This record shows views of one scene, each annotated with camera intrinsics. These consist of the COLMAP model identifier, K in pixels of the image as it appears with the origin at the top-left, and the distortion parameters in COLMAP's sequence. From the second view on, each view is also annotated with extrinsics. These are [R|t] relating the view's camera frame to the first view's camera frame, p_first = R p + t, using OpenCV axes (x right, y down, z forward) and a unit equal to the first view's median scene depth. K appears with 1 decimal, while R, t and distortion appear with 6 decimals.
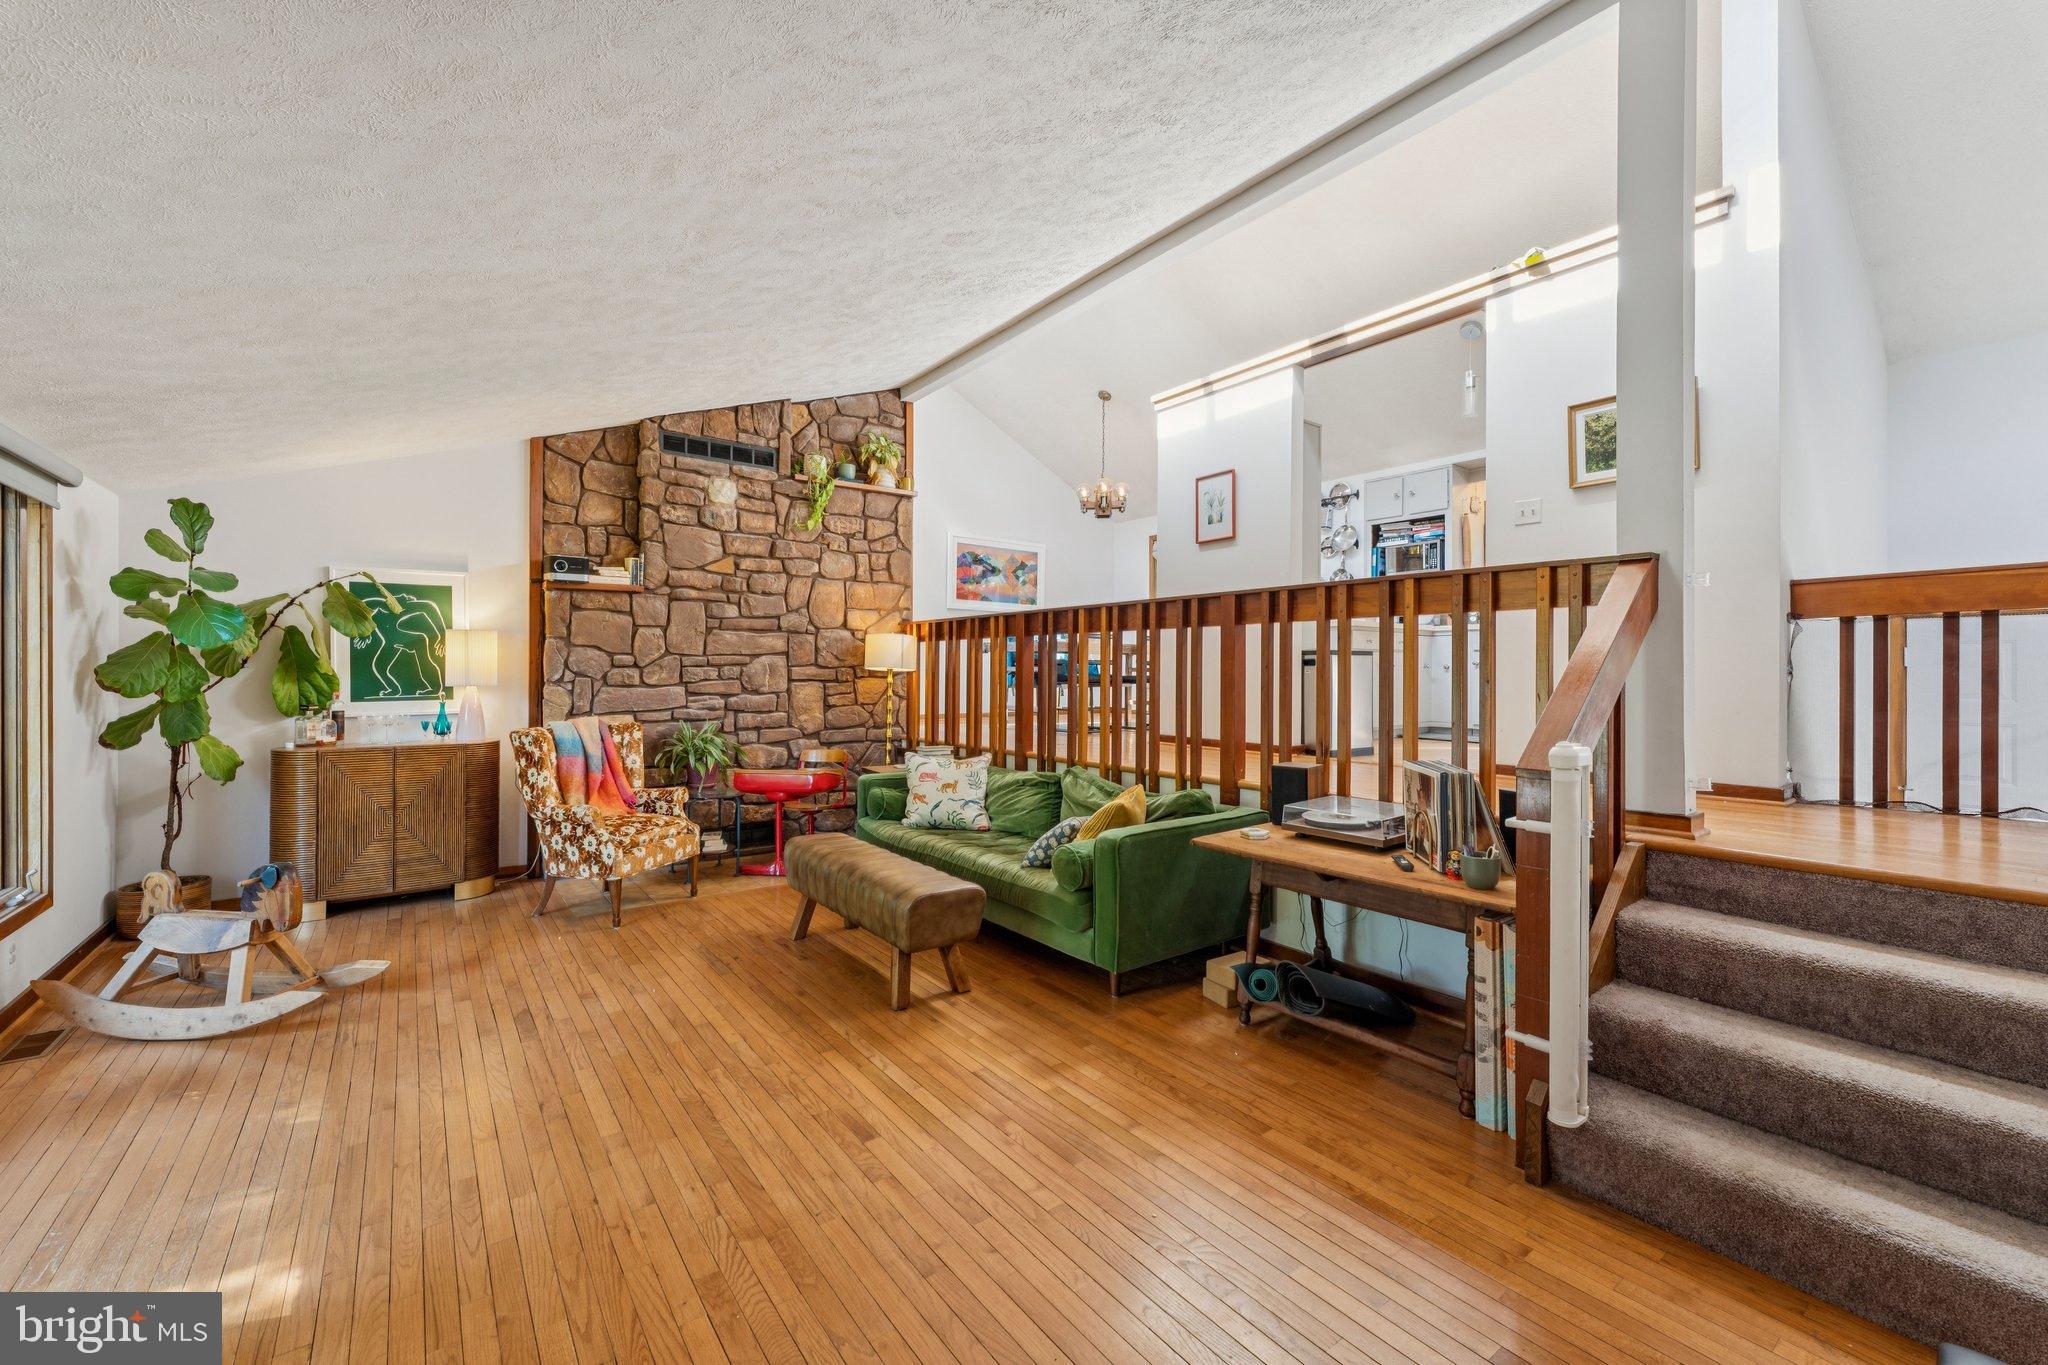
lens RADIAL K [[824.5, 0, 1016.5], [0, 824.5, 669.3], [0, 0, 1]] dist [0.001996, -0.000536]
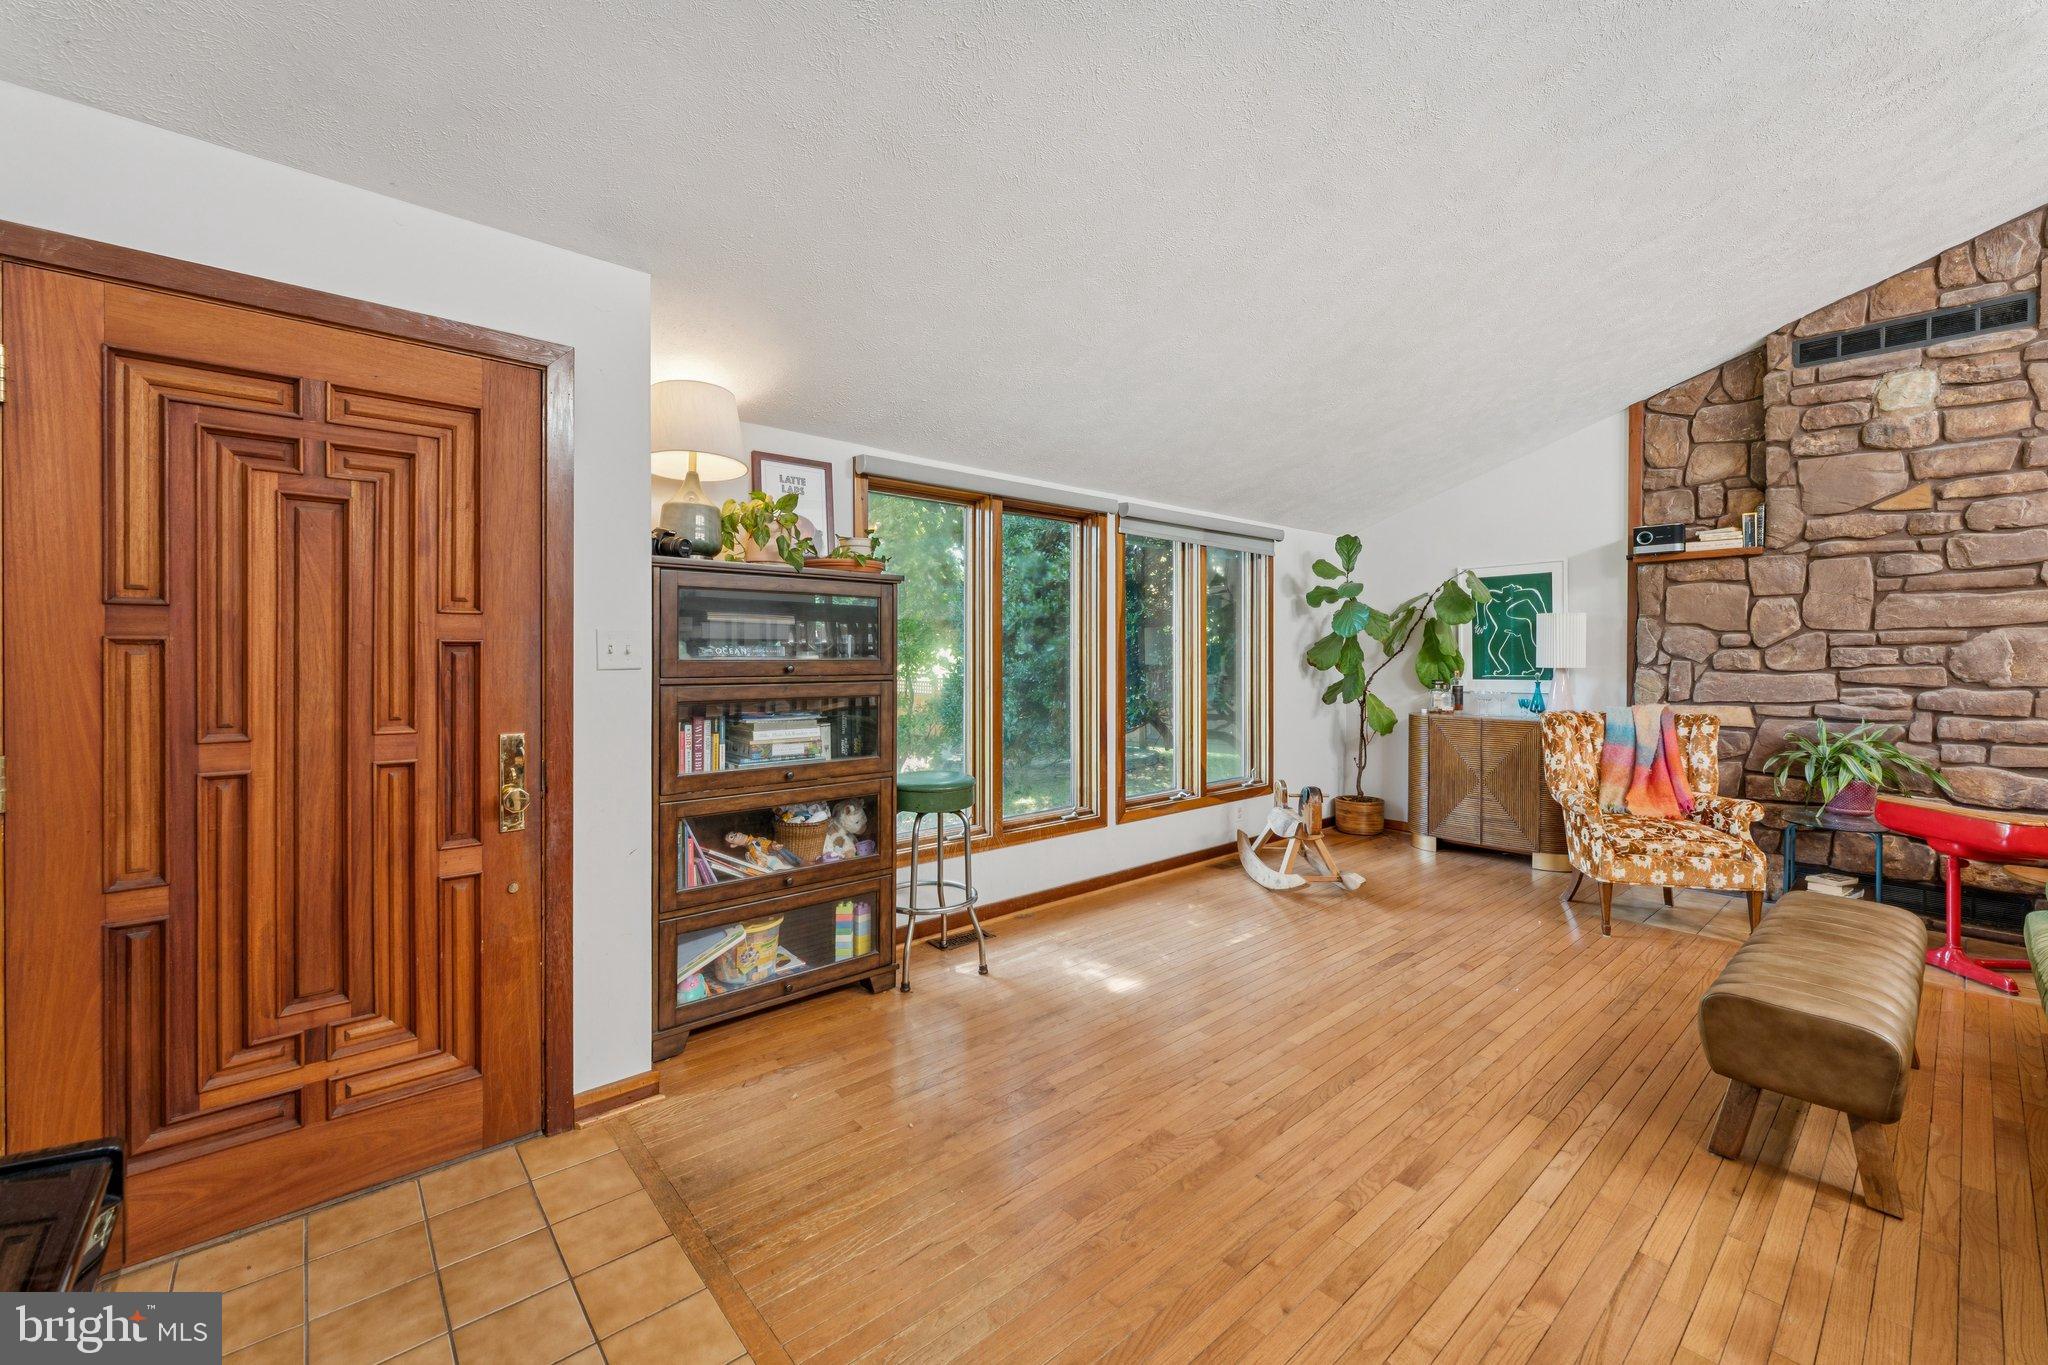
lens RADIAL K [[824.5, 0, 1028.6], [0, 824.5, 653.0], [0, 0, 1]] dist [0.001996, -0.000536]
pose [[0.085599, -0.002904, -0.996325, 0.292356], [0.000965, 0.999996, -0.002832, 0.004116], [0.996329, -0.000719, 0.085602, 0.233816]]
